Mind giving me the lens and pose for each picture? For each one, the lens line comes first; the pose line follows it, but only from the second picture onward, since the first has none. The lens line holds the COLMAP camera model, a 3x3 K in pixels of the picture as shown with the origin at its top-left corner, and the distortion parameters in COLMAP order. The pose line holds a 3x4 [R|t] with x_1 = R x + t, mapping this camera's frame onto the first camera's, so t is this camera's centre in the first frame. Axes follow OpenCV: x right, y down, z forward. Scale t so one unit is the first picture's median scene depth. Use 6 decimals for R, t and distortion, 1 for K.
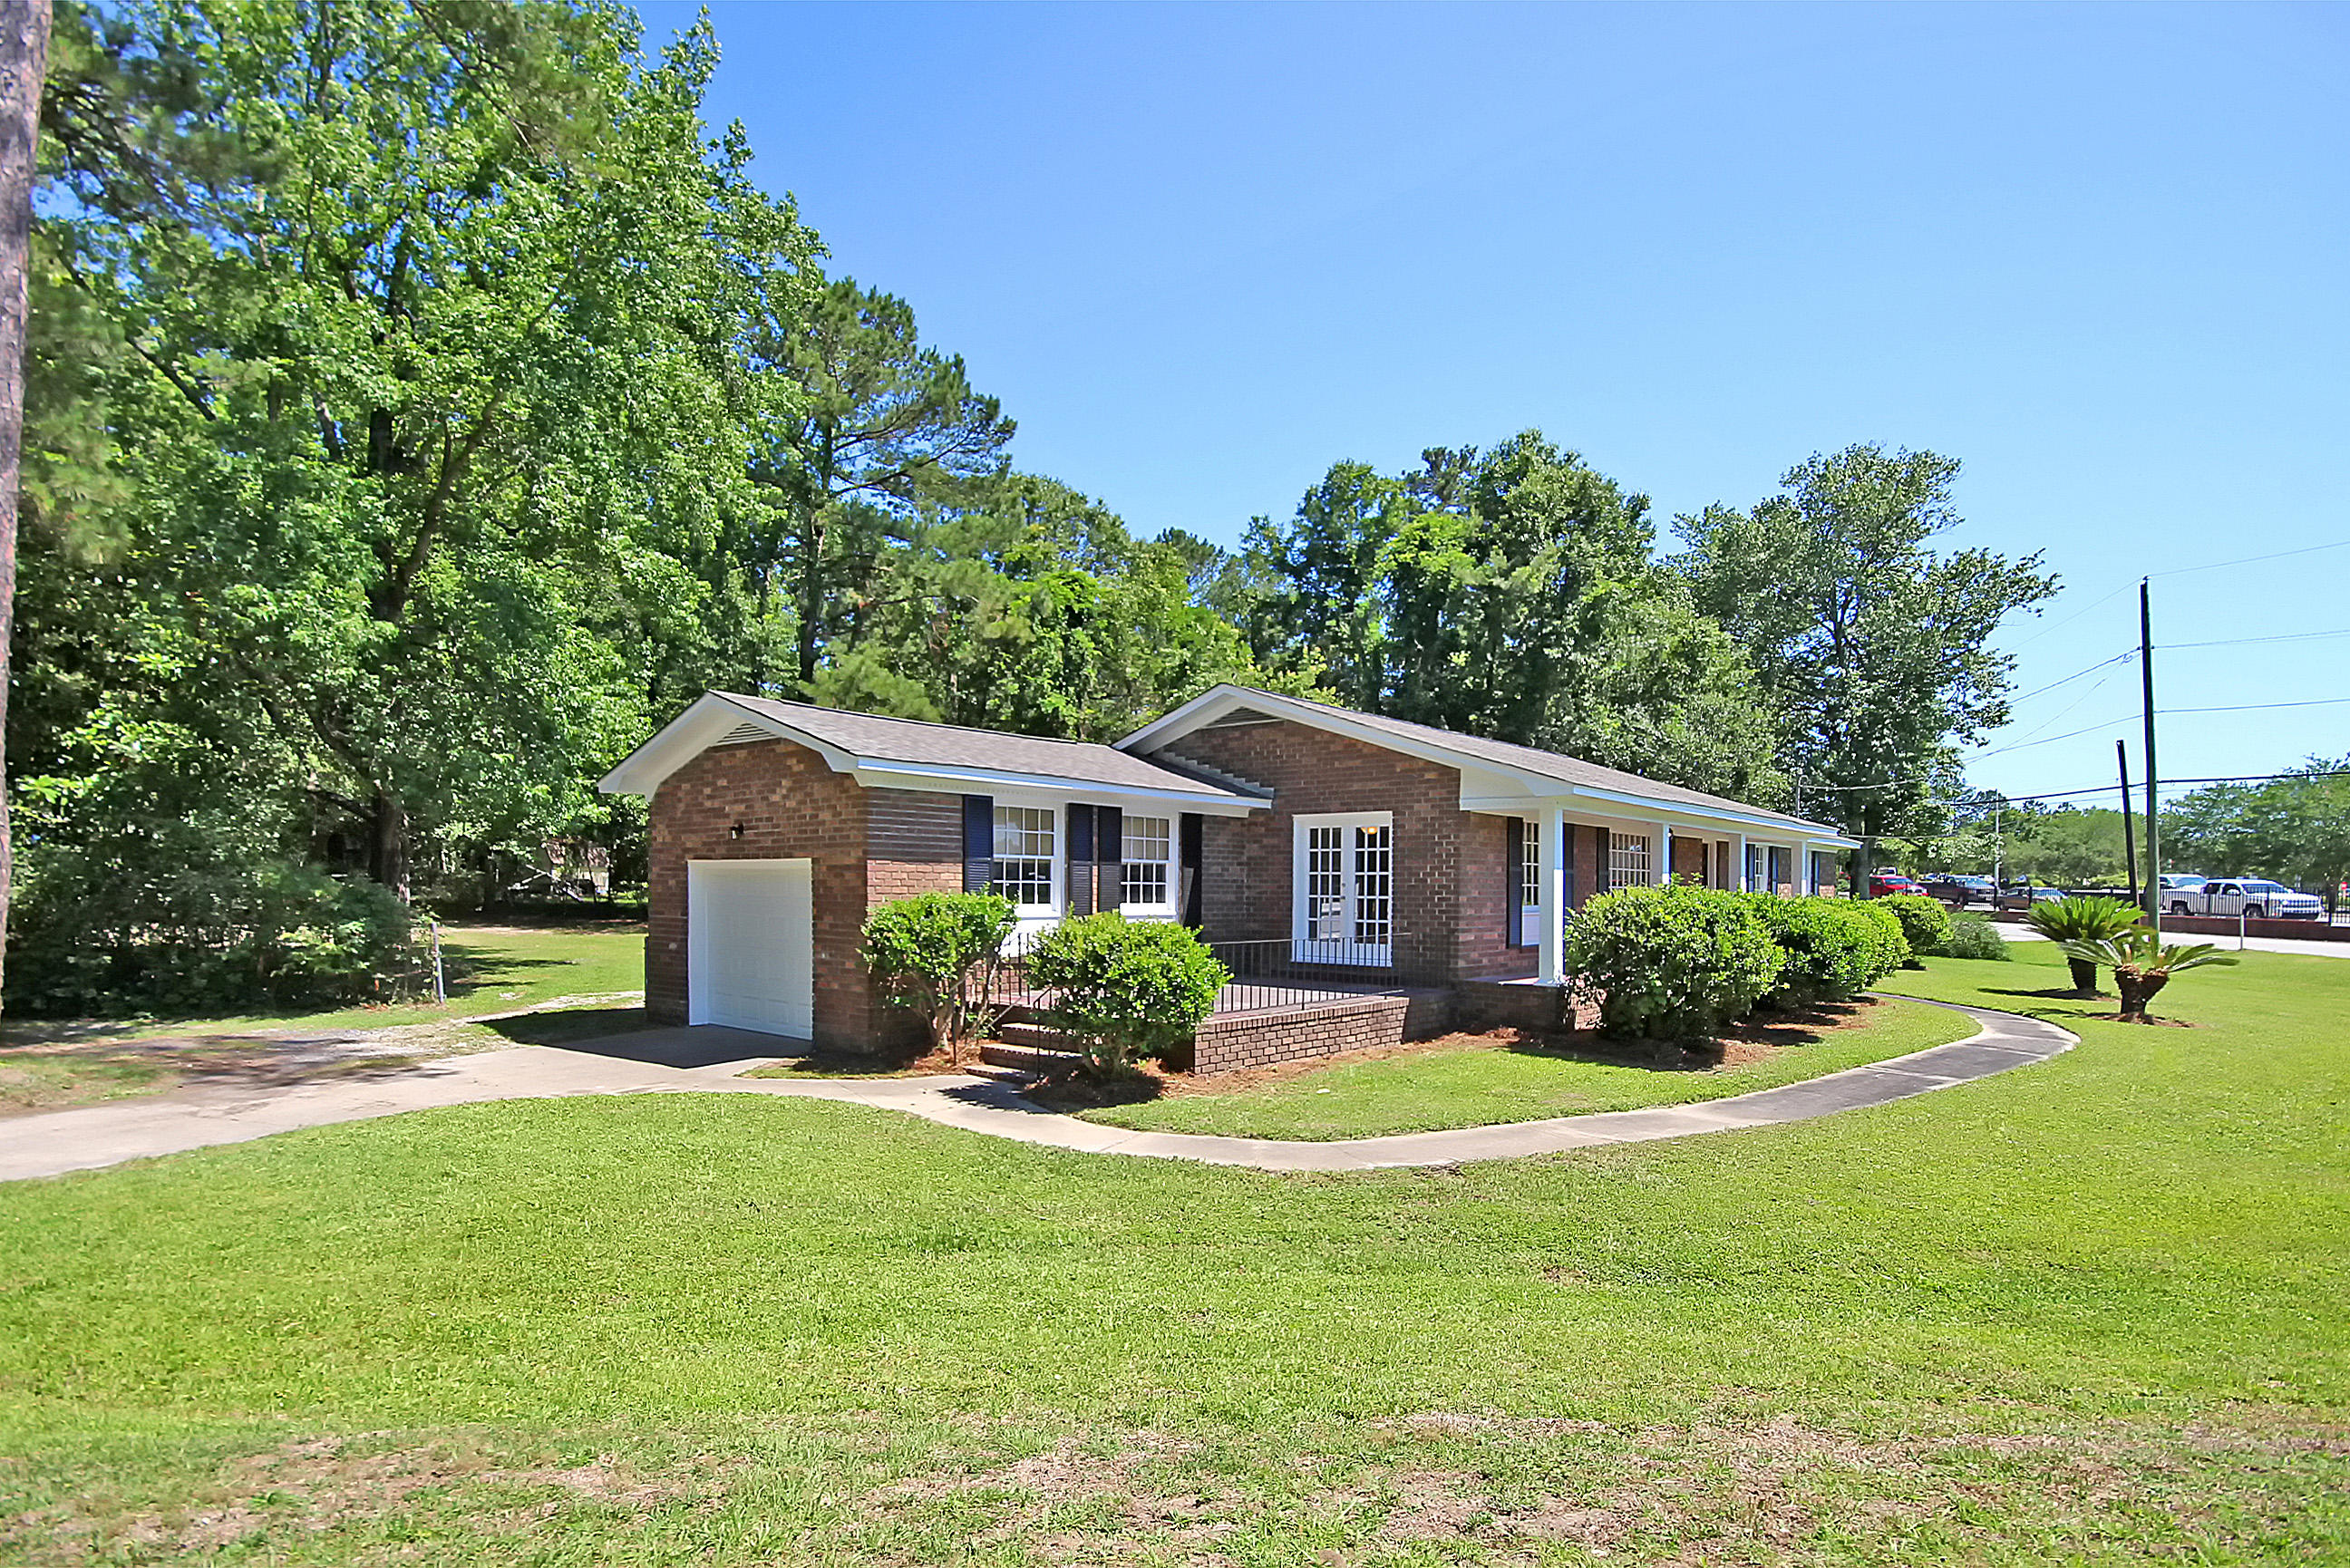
lens RADIAL K [[1205.0, 0, 1174.8], [0, 1205.0, 872.1], [0, 0, 1]] dist [0.001131, 0.000096]
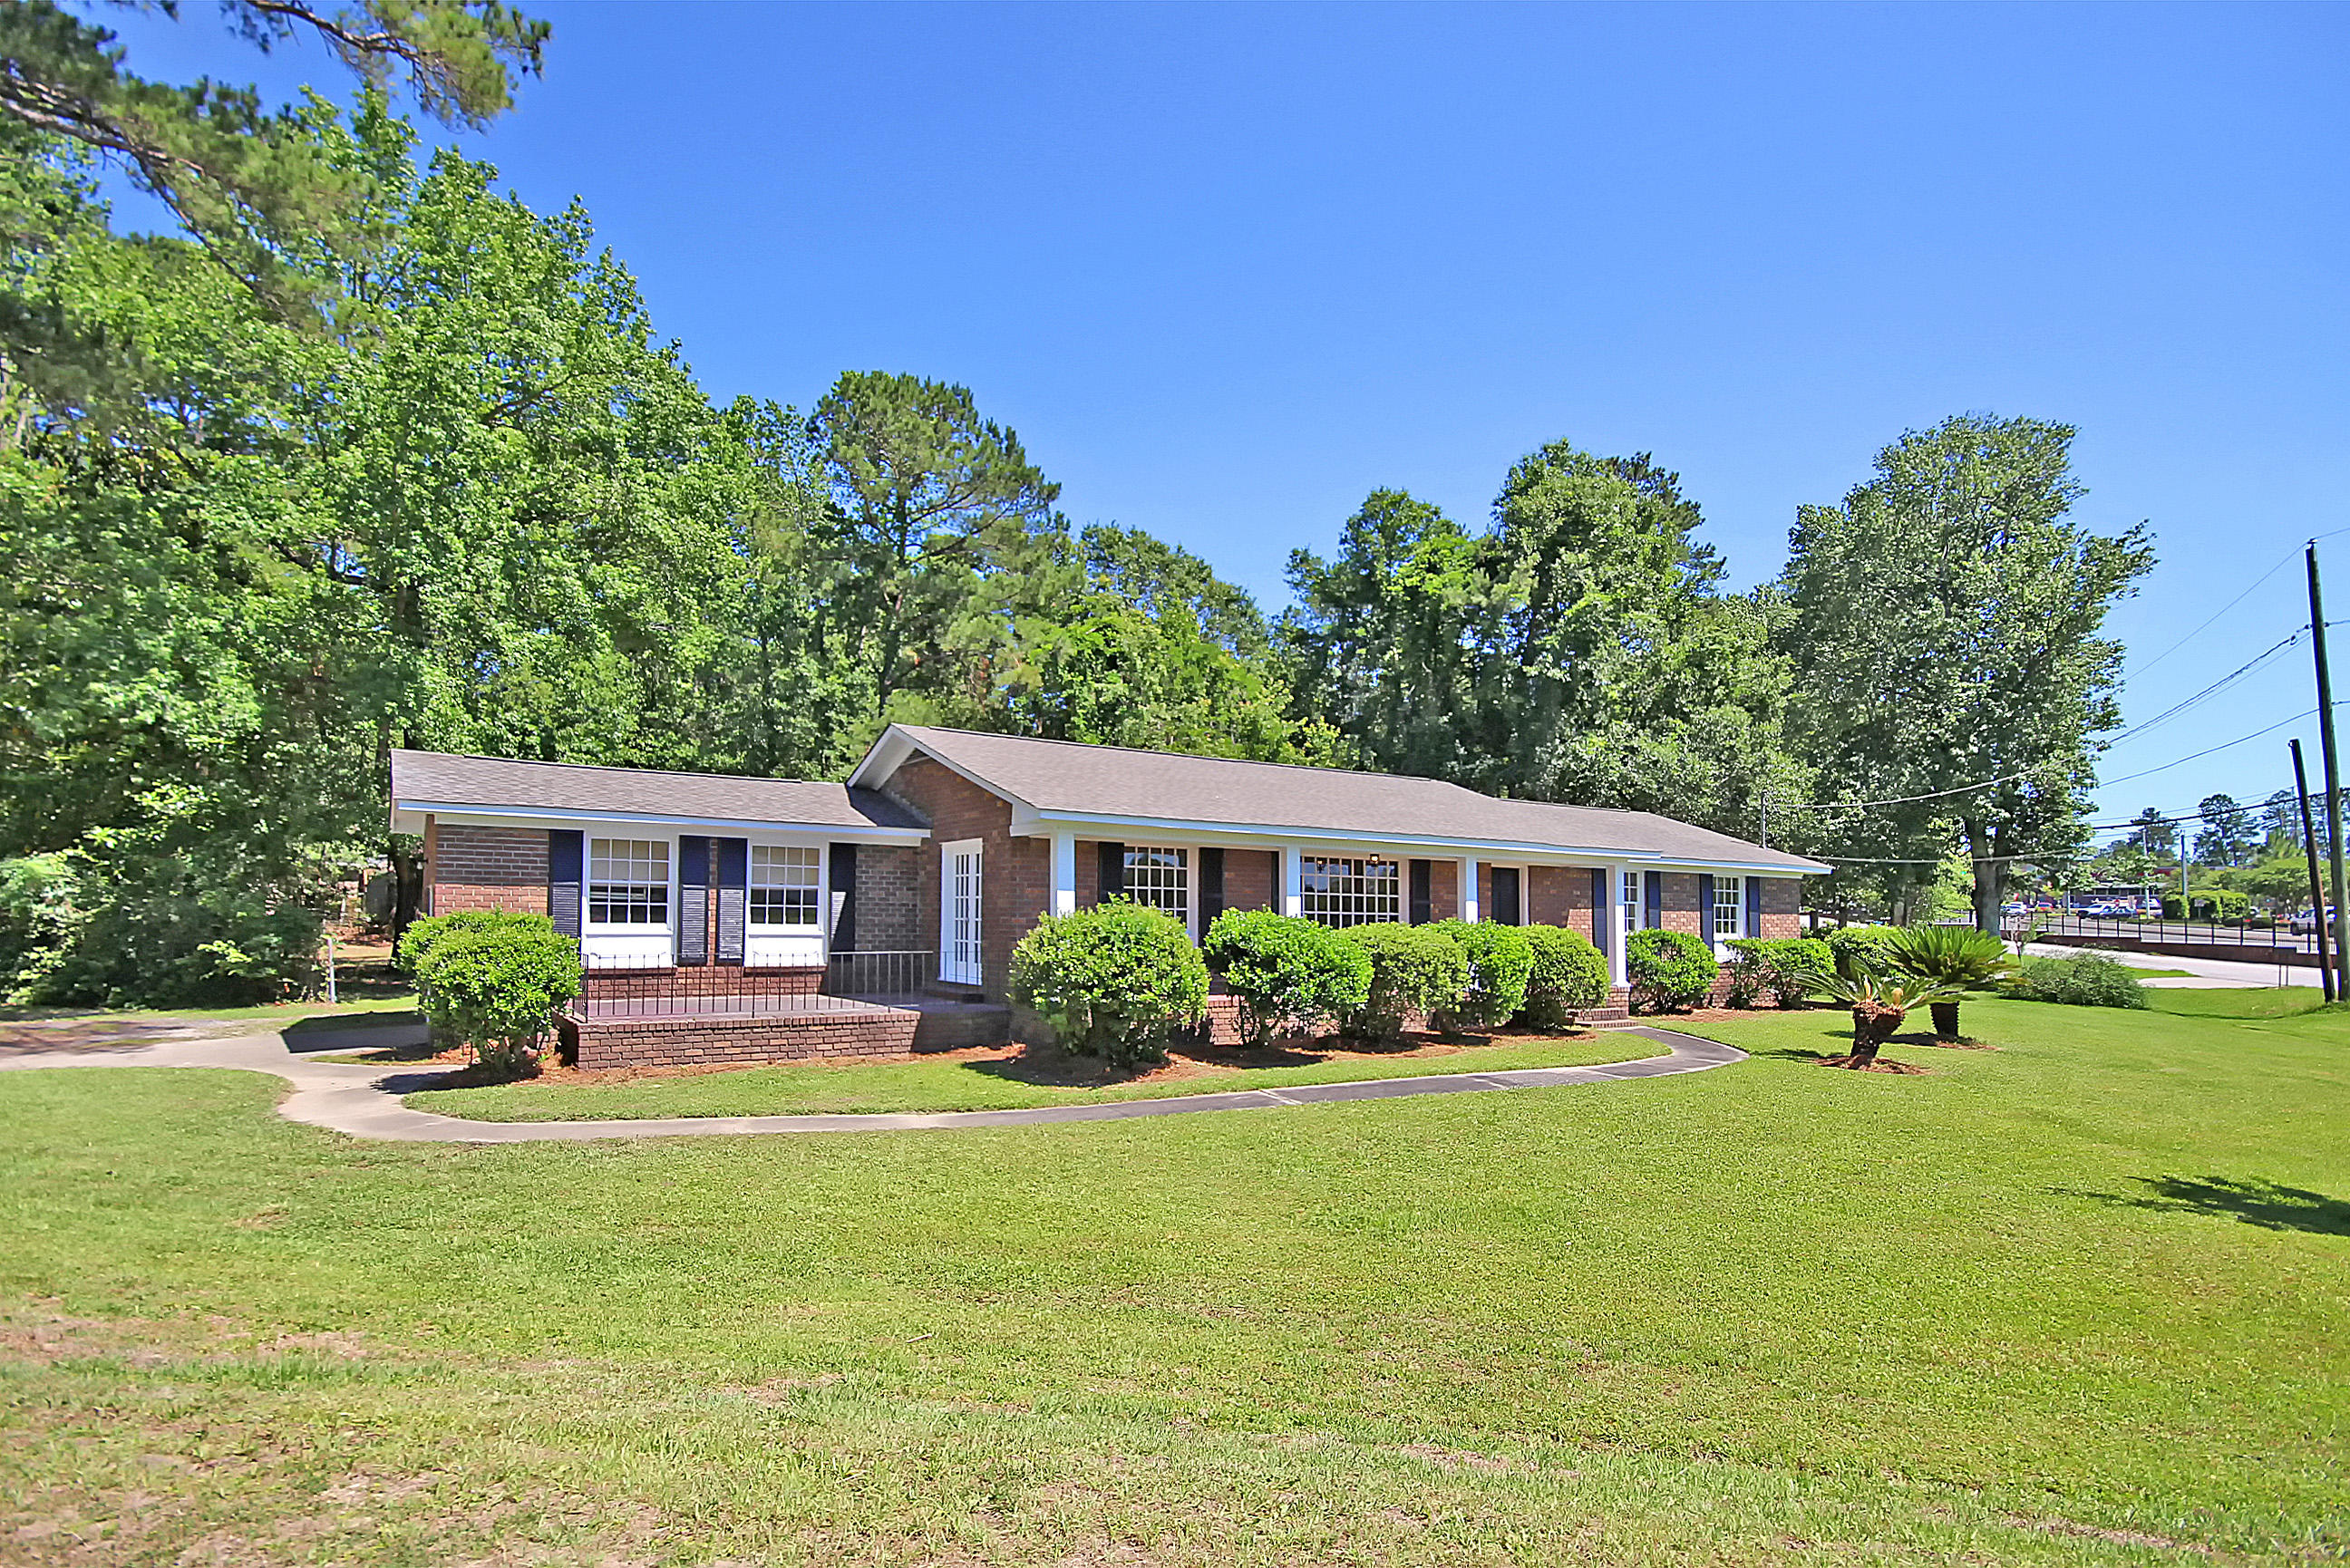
lens RADIAL K [[1225.2, 0, 1170.6], [0, 1225.2, 826.0], [0, 0, 1]] dist [-0.005479, -0.000526]
pose [[0.961081, -0.018911, -0.275618, 0.293263], [0.000022, 0.997660, -0.068377, 0.005836], [0.276266, 0.065710, 0.958832, 0.003830]]
